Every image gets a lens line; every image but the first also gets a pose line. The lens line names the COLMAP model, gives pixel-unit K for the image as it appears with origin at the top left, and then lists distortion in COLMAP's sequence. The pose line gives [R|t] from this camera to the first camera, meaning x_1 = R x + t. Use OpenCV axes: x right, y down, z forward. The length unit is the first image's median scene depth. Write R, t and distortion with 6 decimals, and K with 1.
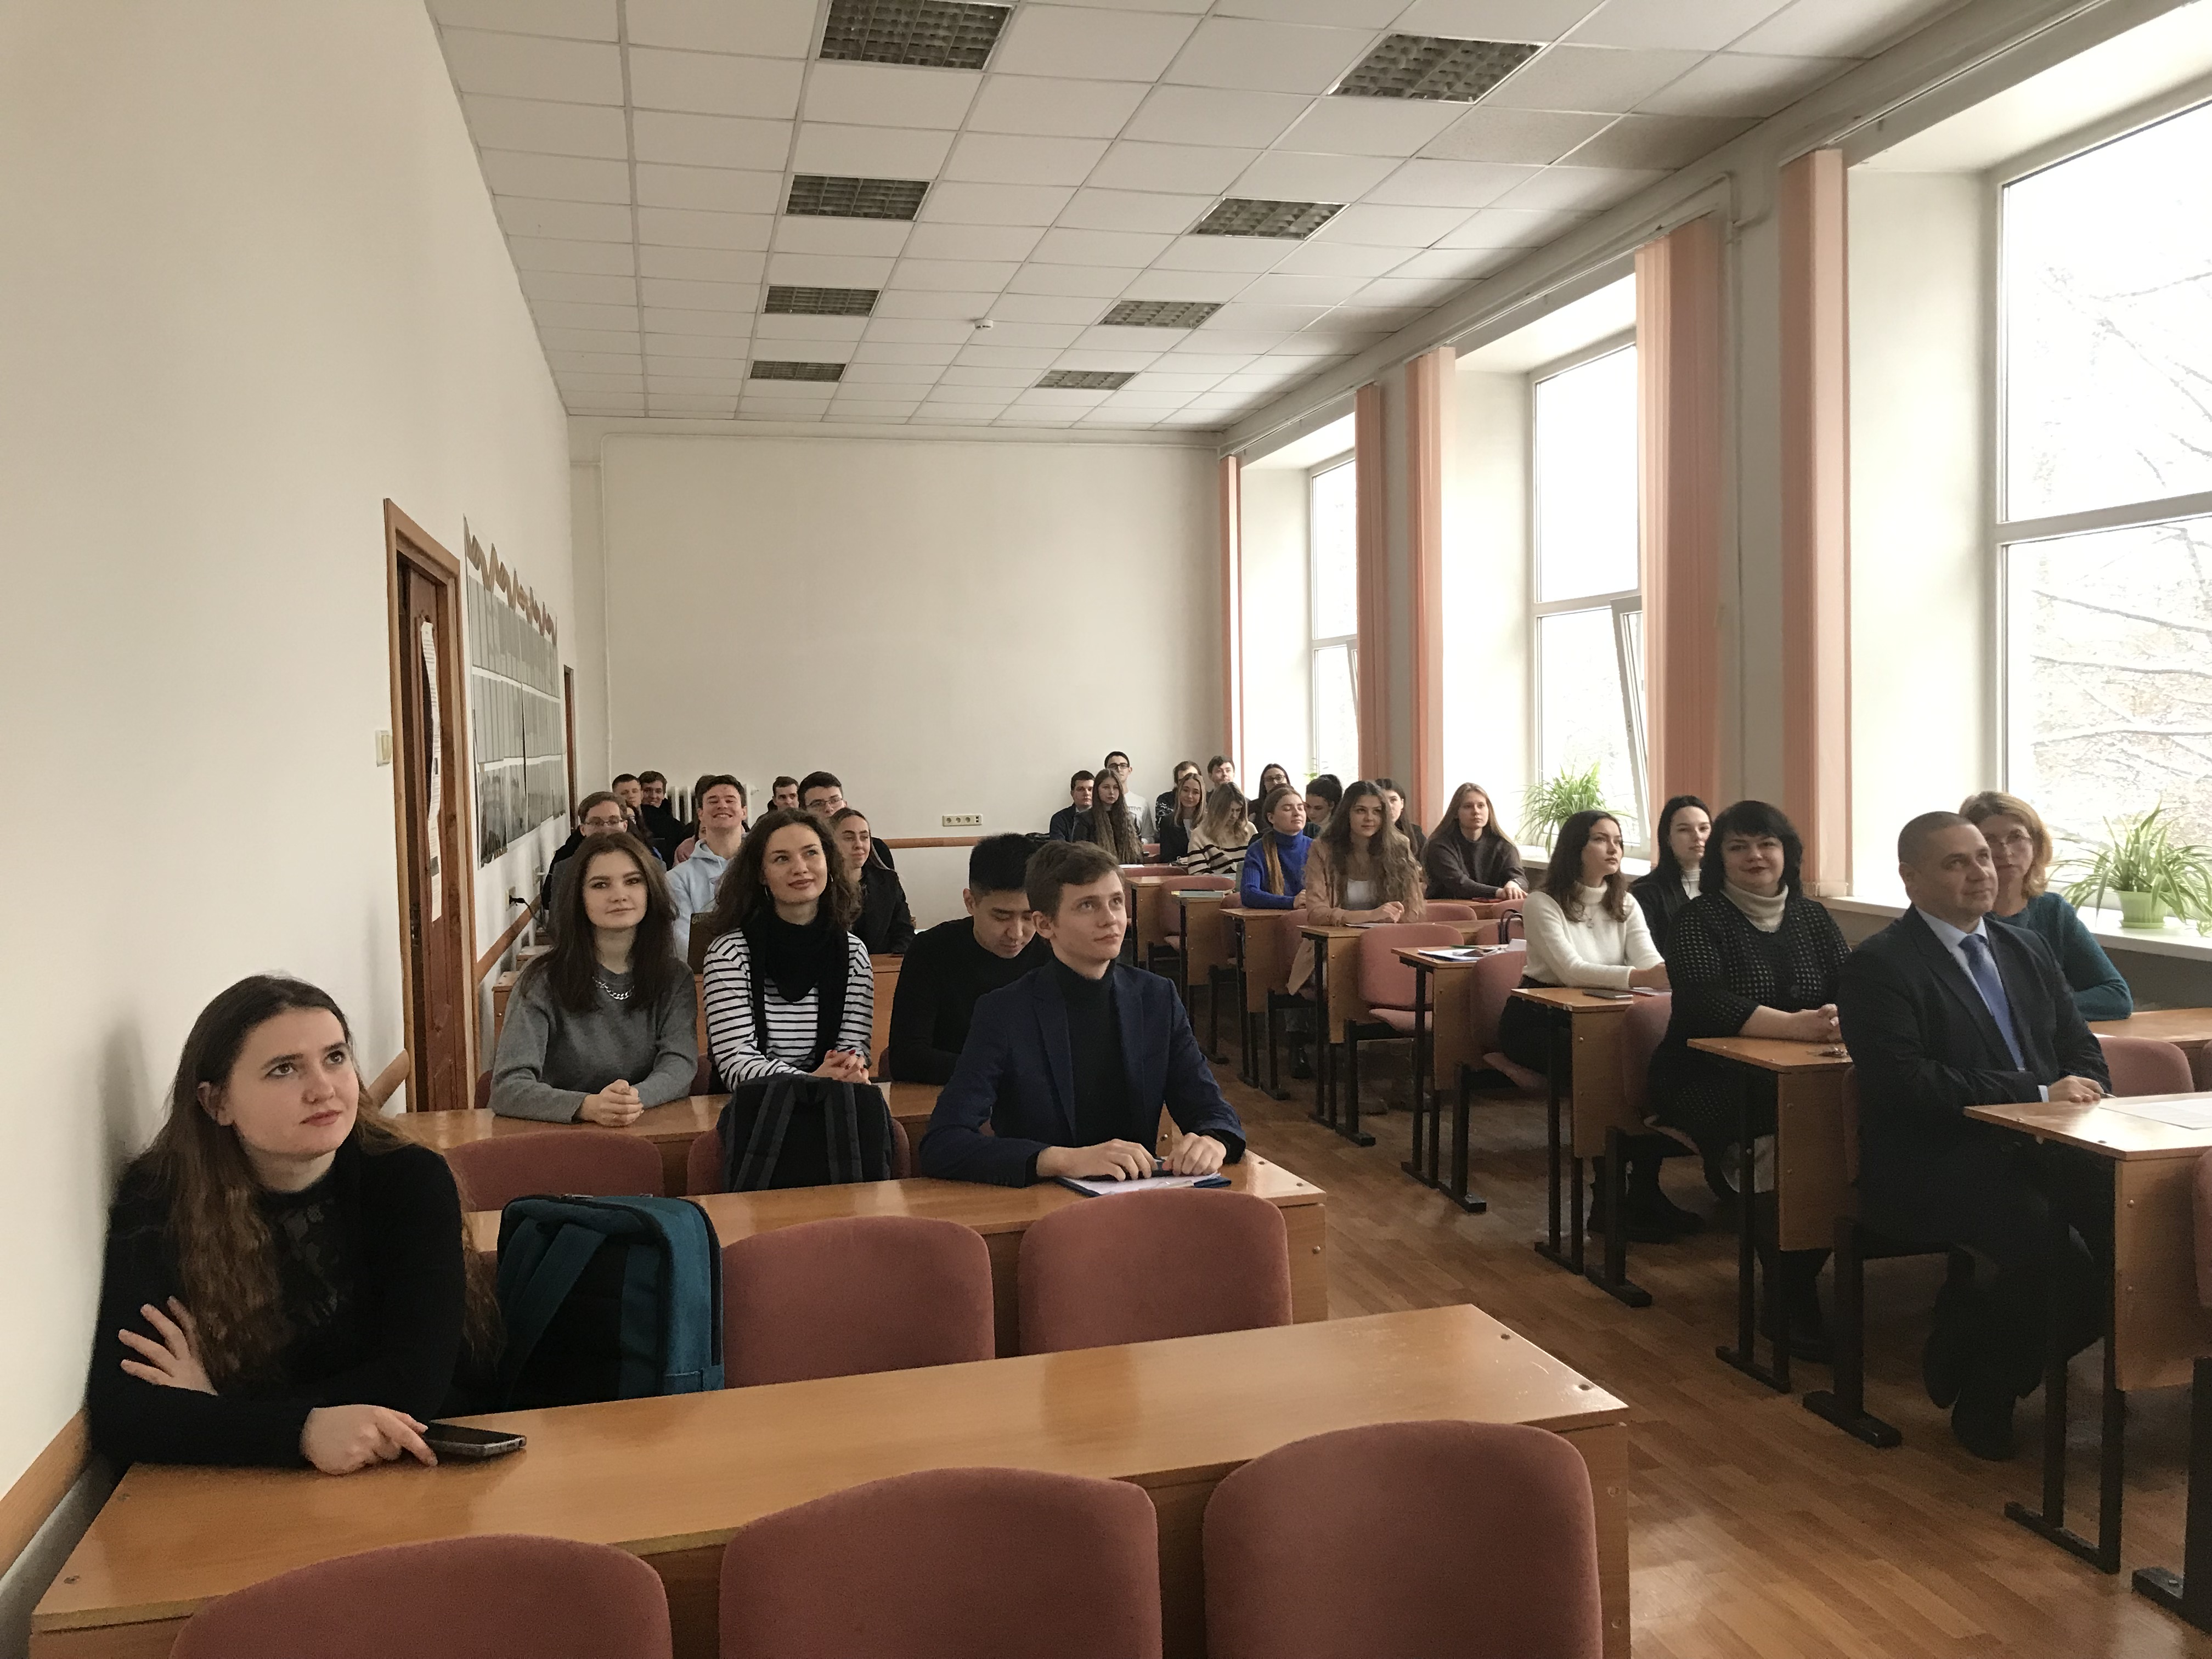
lens RADIAL K [[1782.1, 0, 1106.0], [0, 1782.1, 829.5], [0, 0, 1]] dist [-0.042699, 0.000399]
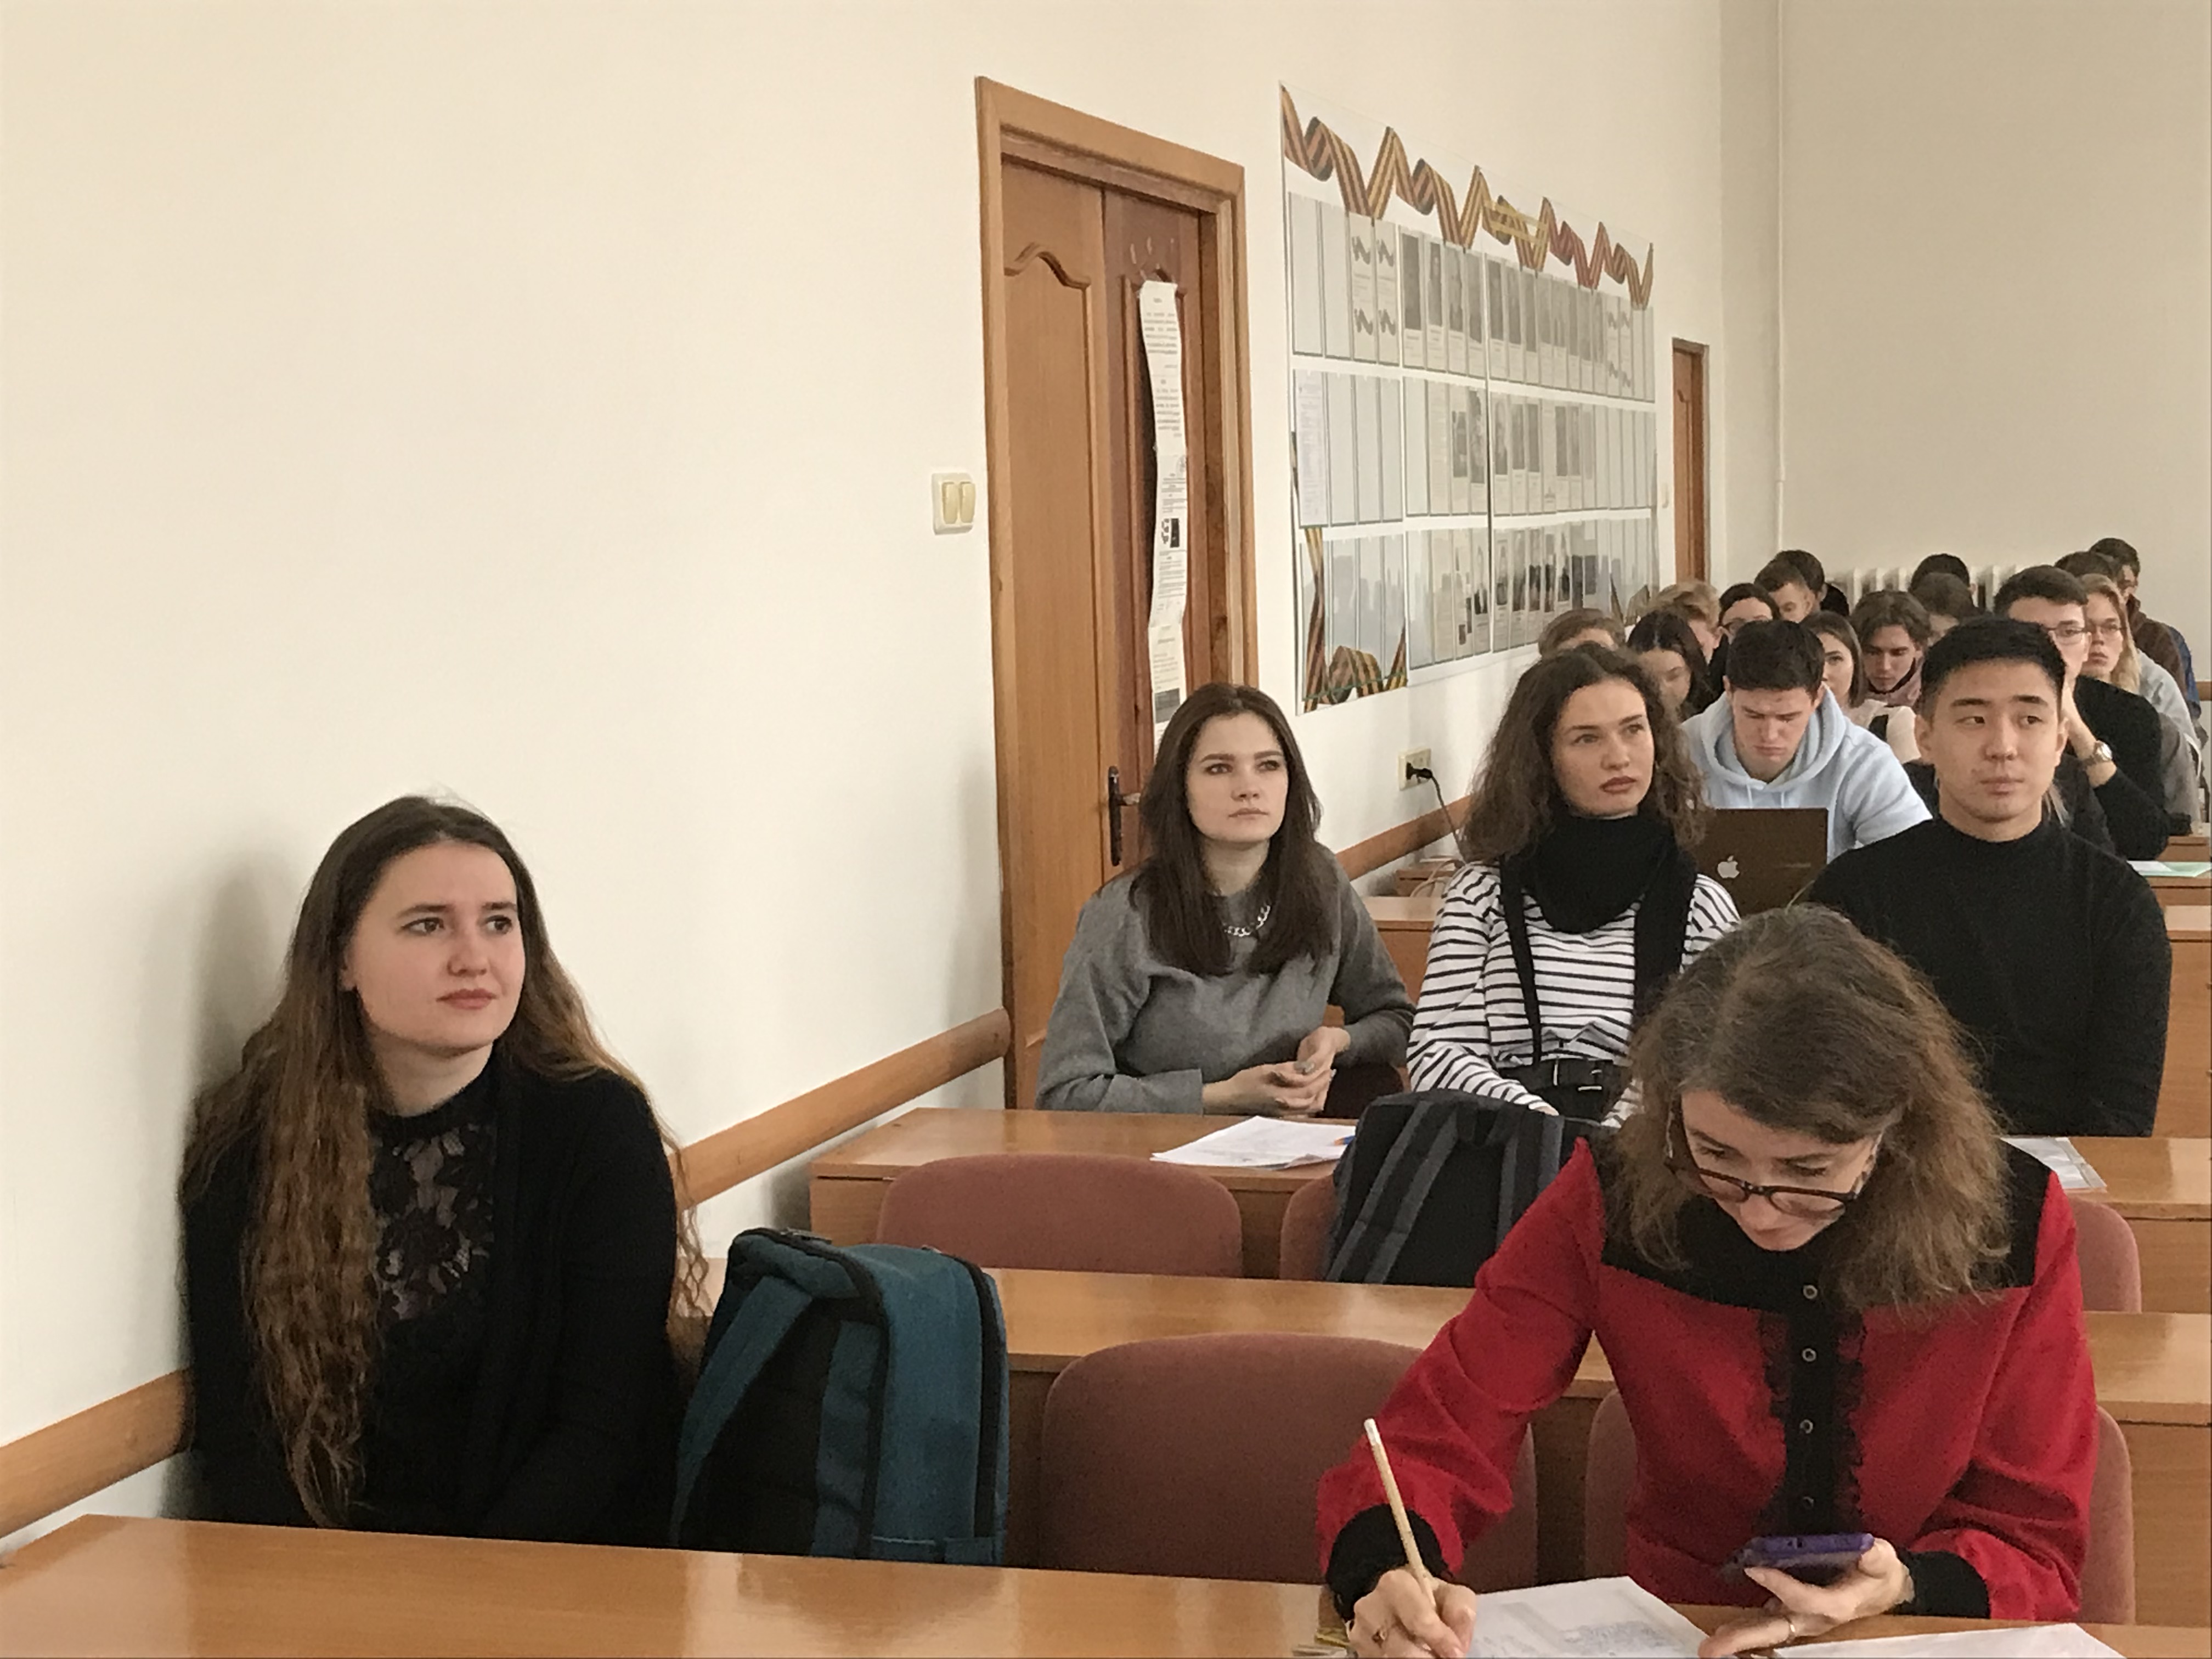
lens RADIAL K [[3628.8, 0, 1106.0], [0, 3628.8, 829.5], [0, 0, 1]] dist [0.333710, -0.047340]
pose [[0.873156, 0.031322, -0.486433, 0.137589], [-0.010588, 0.998917, 0.045315, 0.006472], [0.487325, -0.034417, 0.872542, -0.052370]]
